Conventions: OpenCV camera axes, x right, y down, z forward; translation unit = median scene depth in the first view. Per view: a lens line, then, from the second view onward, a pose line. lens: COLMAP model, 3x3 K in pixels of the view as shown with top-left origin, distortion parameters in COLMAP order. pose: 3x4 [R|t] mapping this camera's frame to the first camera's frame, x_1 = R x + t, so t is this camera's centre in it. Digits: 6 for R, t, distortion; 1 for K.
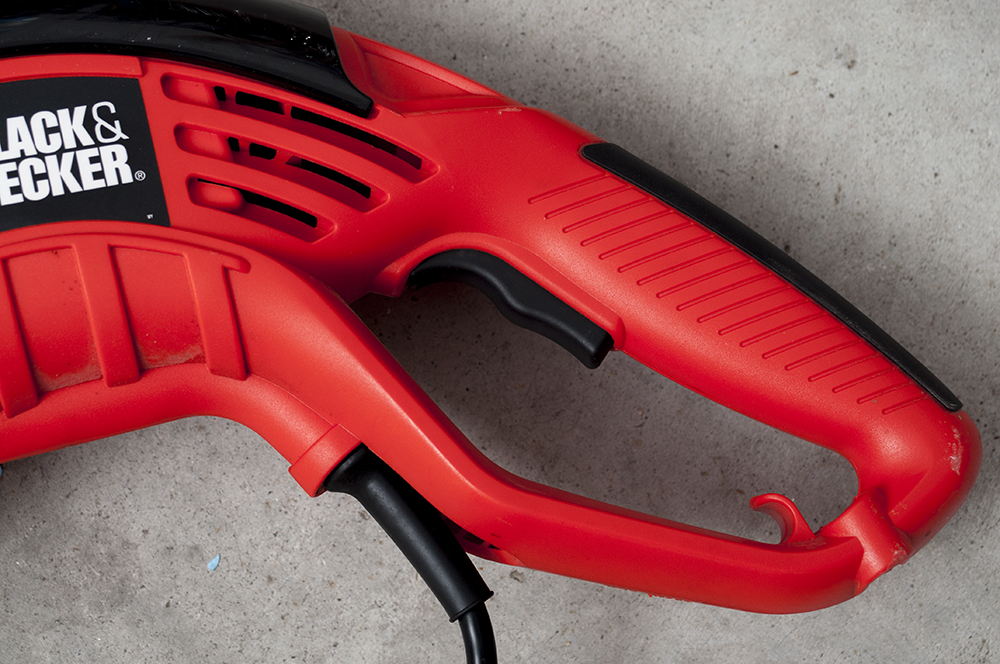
lens RADIAL K [[2785.0, 0, 500.0], [0, 2785.0, 332.0], [0, 0, 1]] dist [0.036302, -0.143305]
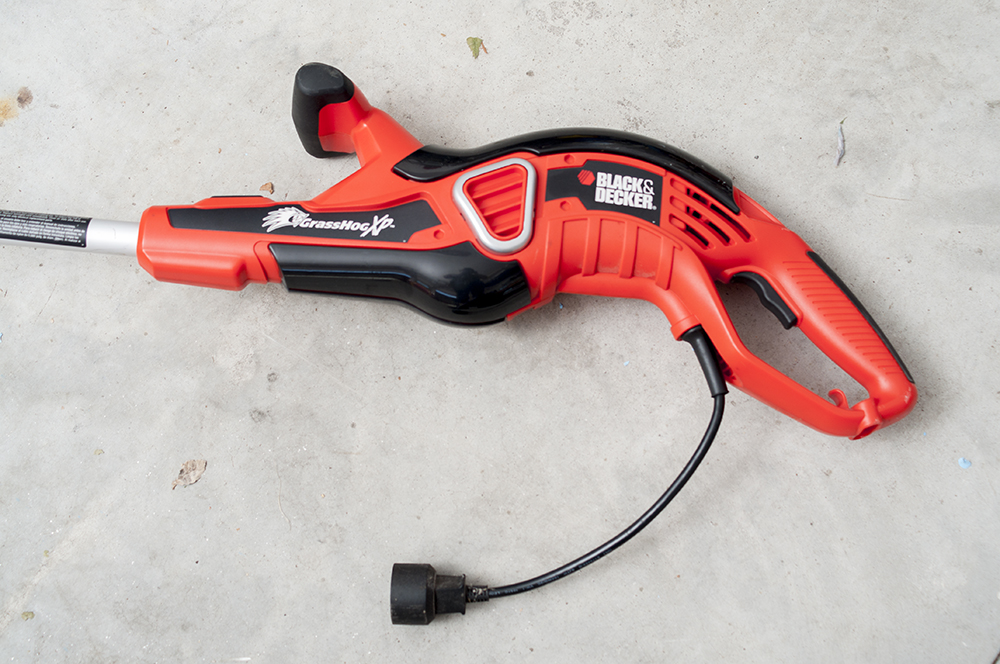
lens RADIAL K [[1531.0, 0, 500.0], [0, 1531.0, 332.0], [0, 0, 1]] dist [-0.132525, -0.008531]
pose [[0.944157, 0.299719, -0.136880, -0.027377], [-0.313603, 0.944869, -0.094211, 0.250157], [0.101097, 0.131876, 0.986097, -0.504154]]
